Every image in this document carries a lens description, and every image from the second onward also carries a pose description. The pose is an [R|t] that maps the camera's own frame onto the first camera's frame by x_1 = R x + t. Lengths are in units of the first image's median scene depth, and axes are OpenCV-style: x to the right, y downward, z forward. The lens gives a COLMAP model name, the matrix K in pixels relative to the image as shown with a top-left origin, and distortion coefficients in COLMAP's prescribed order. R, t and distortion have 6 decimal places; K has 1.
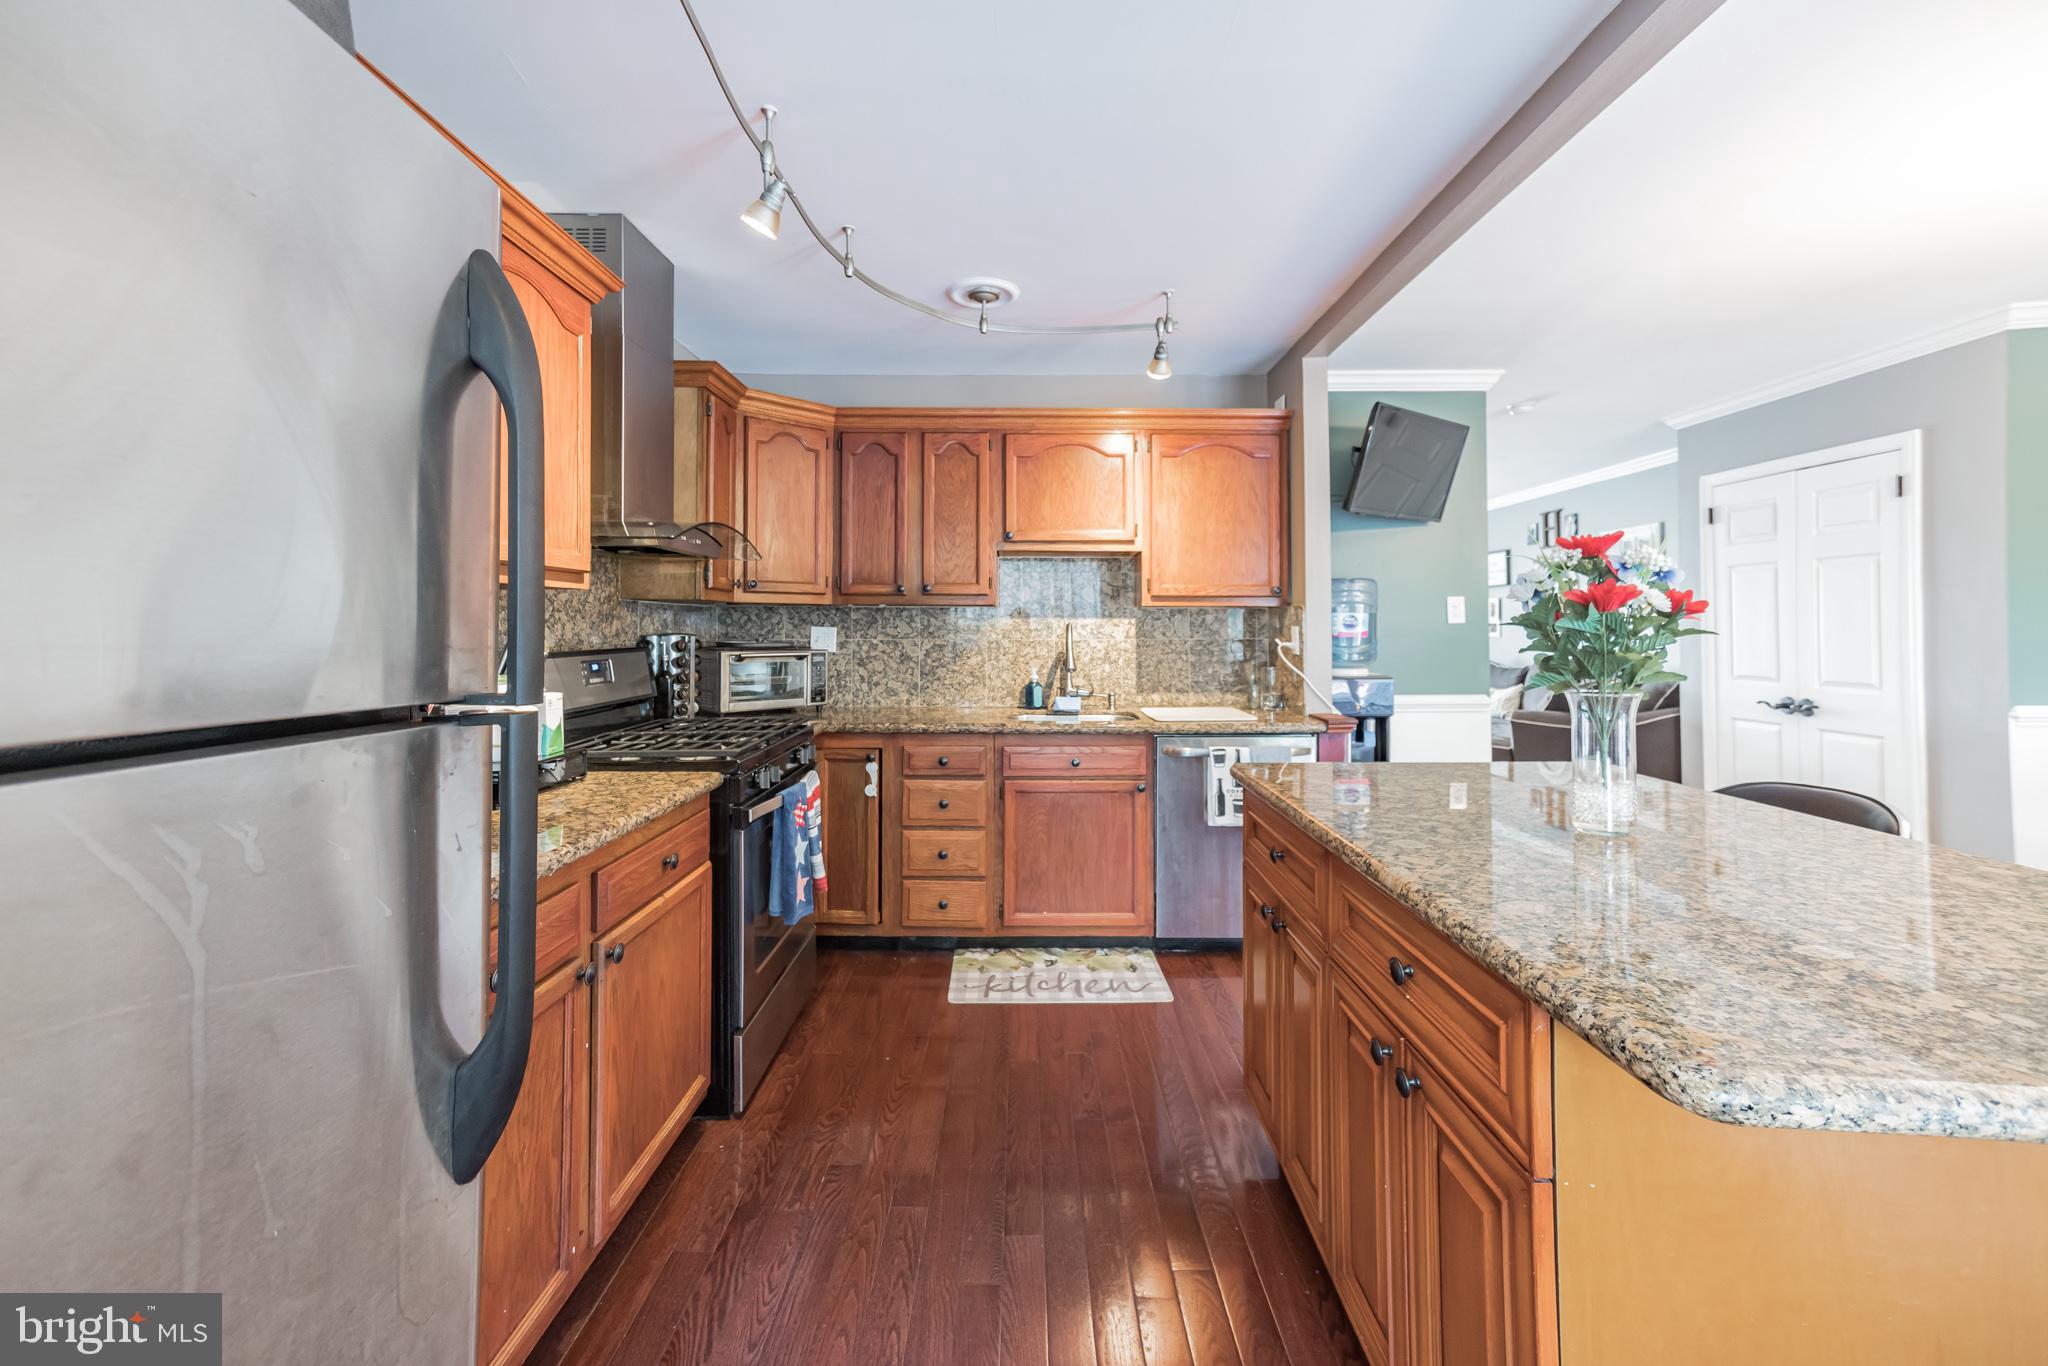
lens RADIAL K [[837.9, 0, 1034.9], [0, 837.9, 623.4], [0, 0, 1]] dist [0.001365, 0.000016]
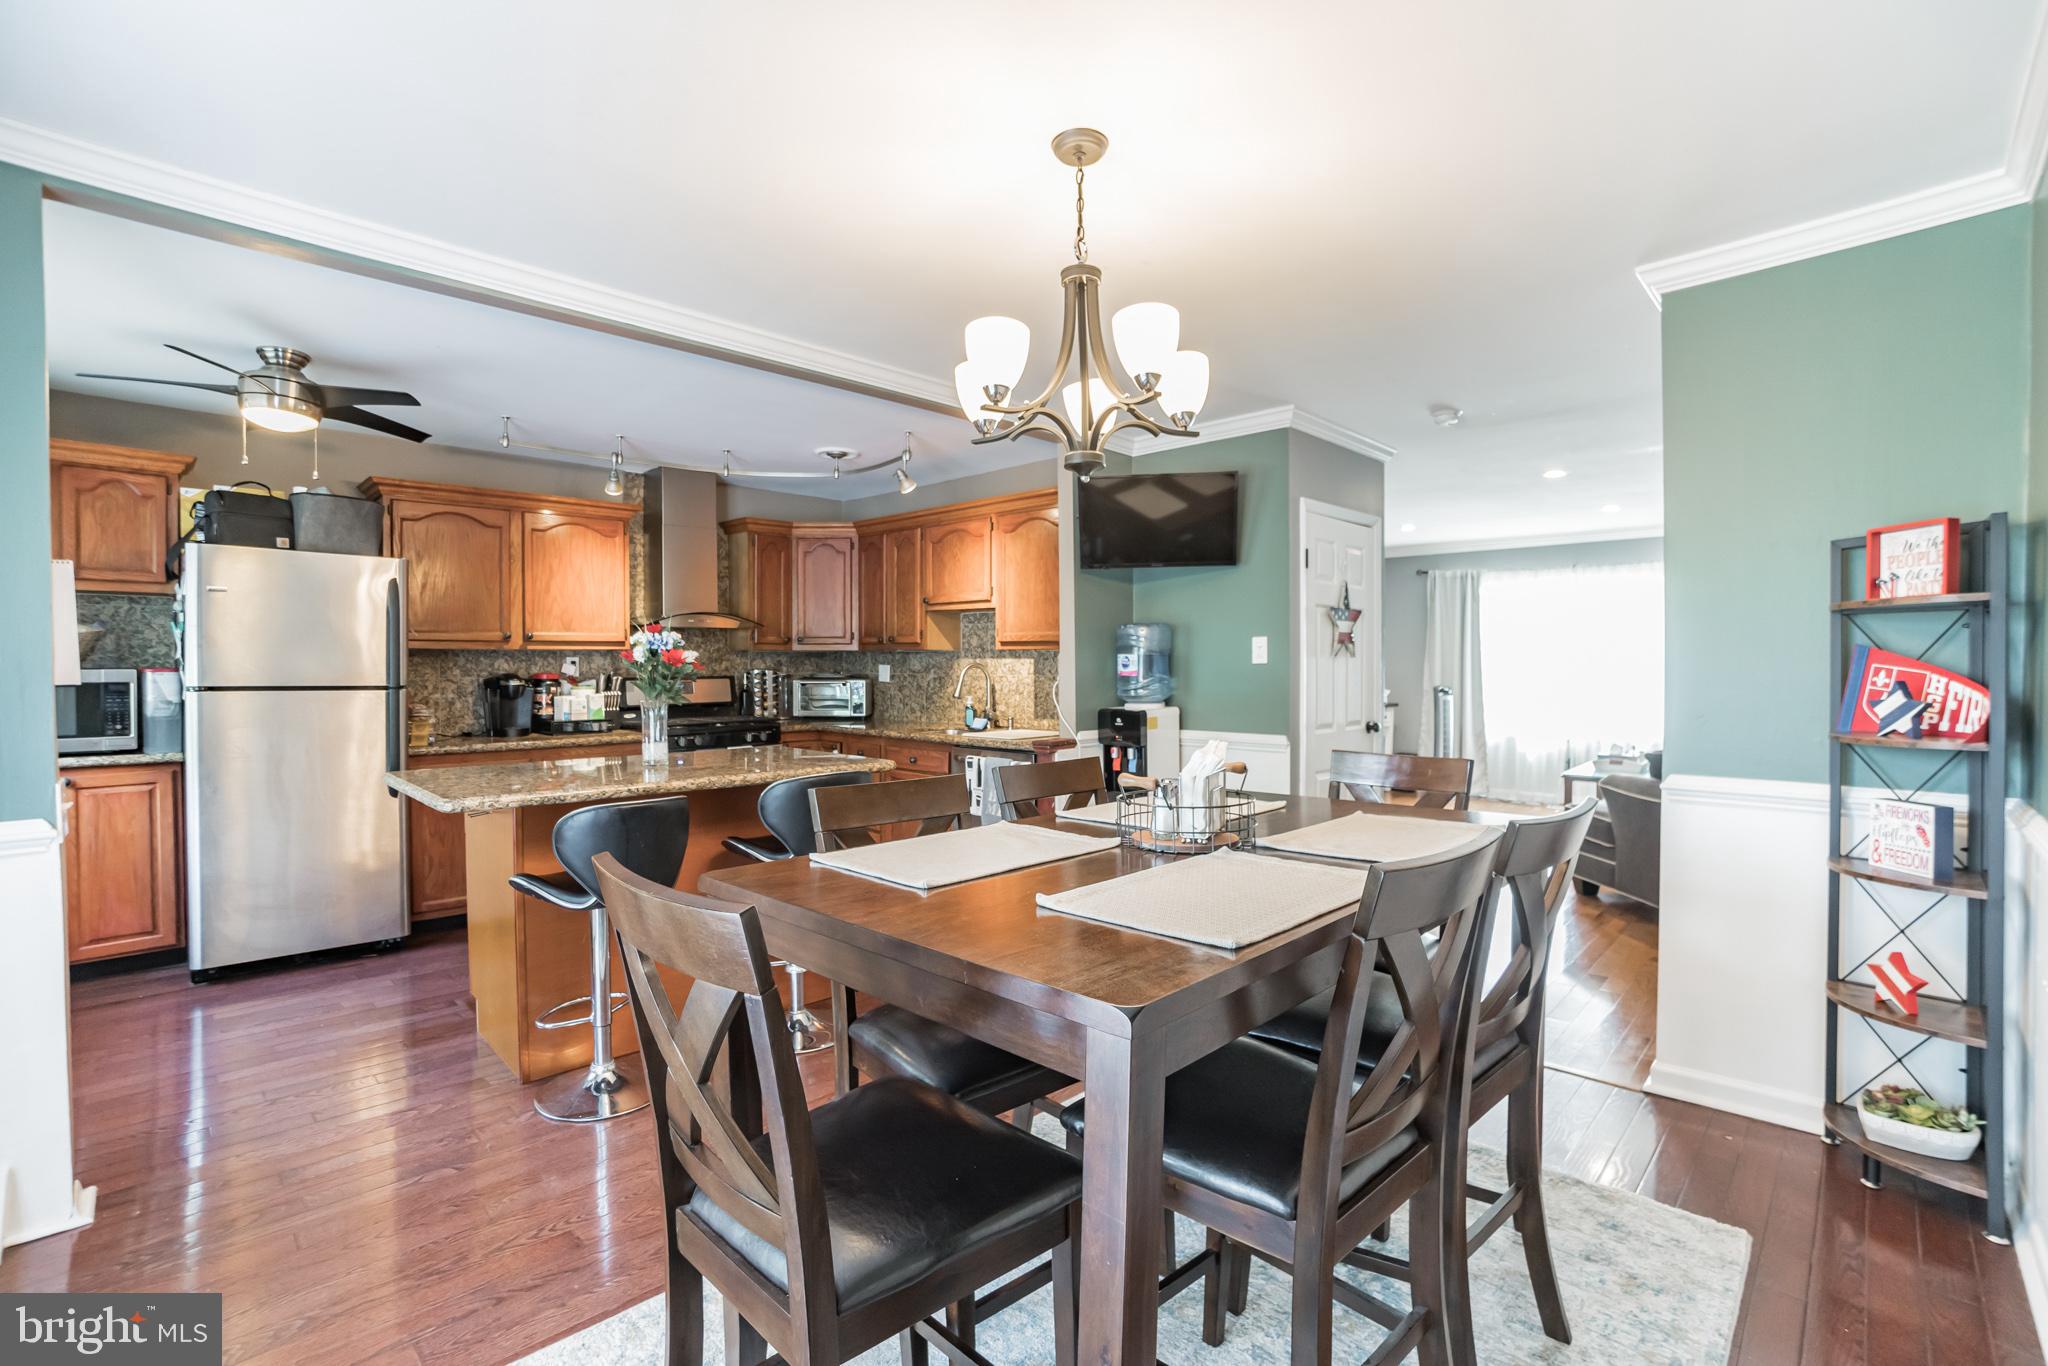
lens RADIAL K [[954.1, 0, 1020.1], [0, 954.1, 676.1], [0, 0, 1]] dist [-0.001366, -0.000012]
pose [[0.695476, 0.011702, -0.718454, 1.224499], [0.003701, 0.999796, 0.019868, -0.009516], [0.718540, -0.016477, 0.695291, -0.004553]]
